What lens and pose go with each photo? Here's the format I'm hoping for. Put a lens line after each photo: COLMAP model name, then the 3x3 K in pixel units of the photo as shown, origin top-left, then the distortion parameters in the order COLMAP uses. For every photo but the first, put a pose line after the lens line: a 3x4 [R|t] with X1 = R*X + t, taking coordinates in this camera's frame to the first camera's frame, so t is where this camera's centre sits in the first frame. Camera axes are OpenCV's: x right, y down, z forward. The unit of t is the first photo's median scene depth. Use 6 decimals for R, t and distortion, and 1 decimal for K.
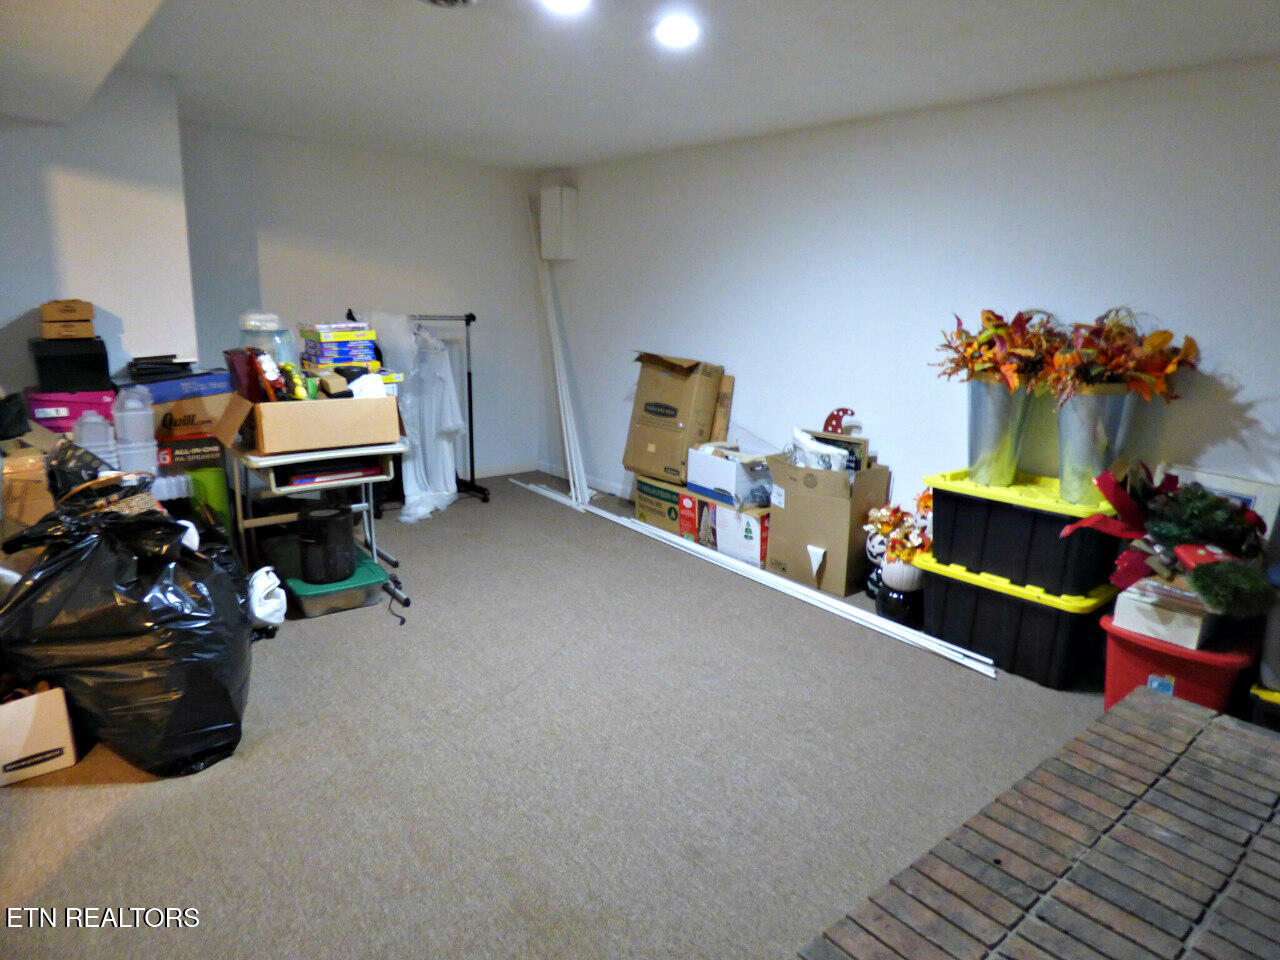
lens RADIAL K [[763.6, 0, 649.6], [0, 763.6, 476.3], [0, 0, 1]] dist [-0.008299, 0.003344]
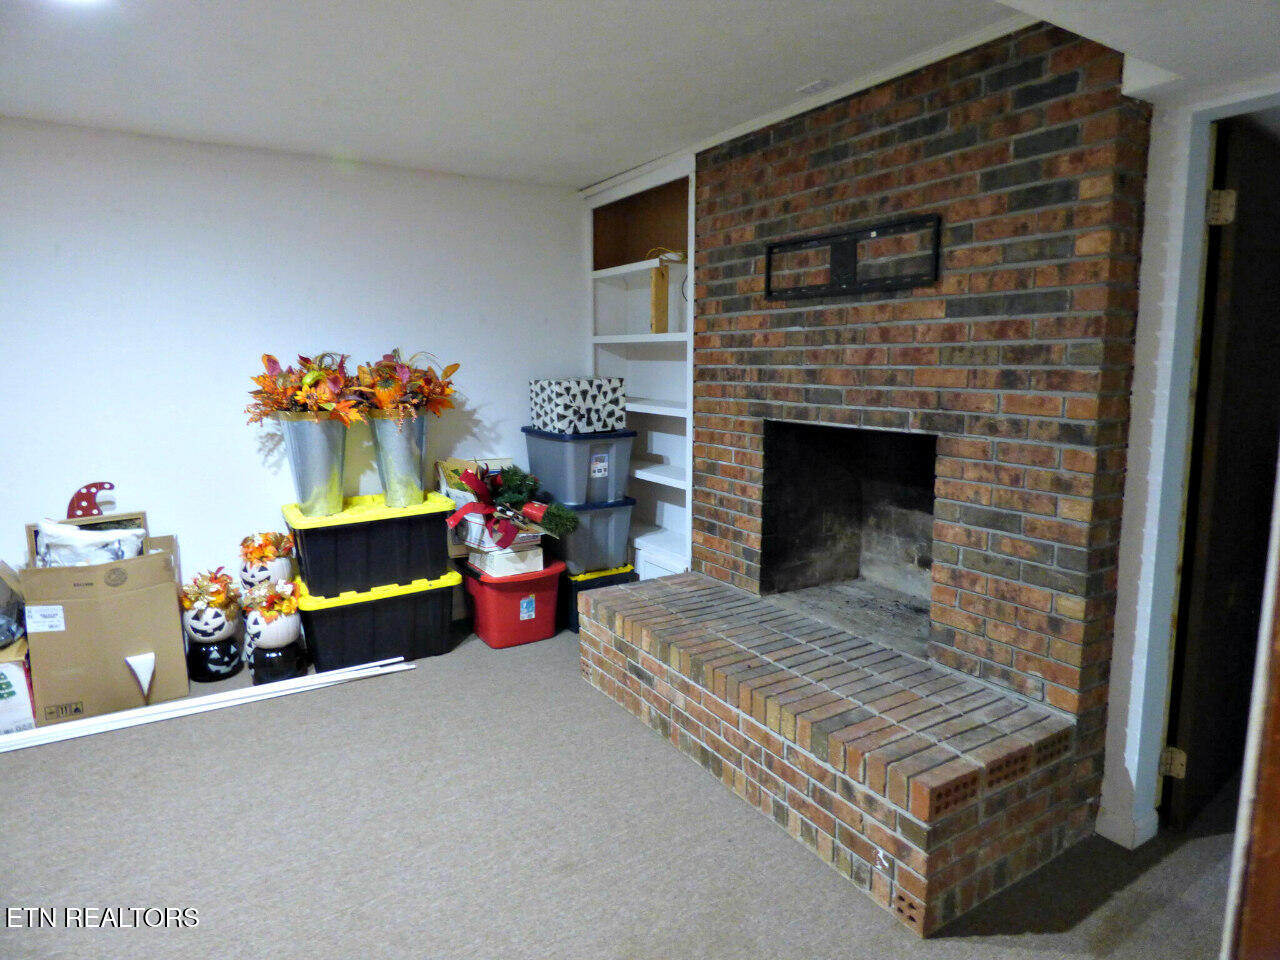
lens RADIAL K [[763.6, 0, 649.6], [0, 763.6, 476.3], [0, 0, 1]] dist [-0.008299, 0.003344]
pose [[0.154301, -0.190655, 0.969454, -0.526021], [0.233106, 0.960531, 0.151799, -0.100428], [-0.960132, 0.202563, 0.192653, 0.358133]]
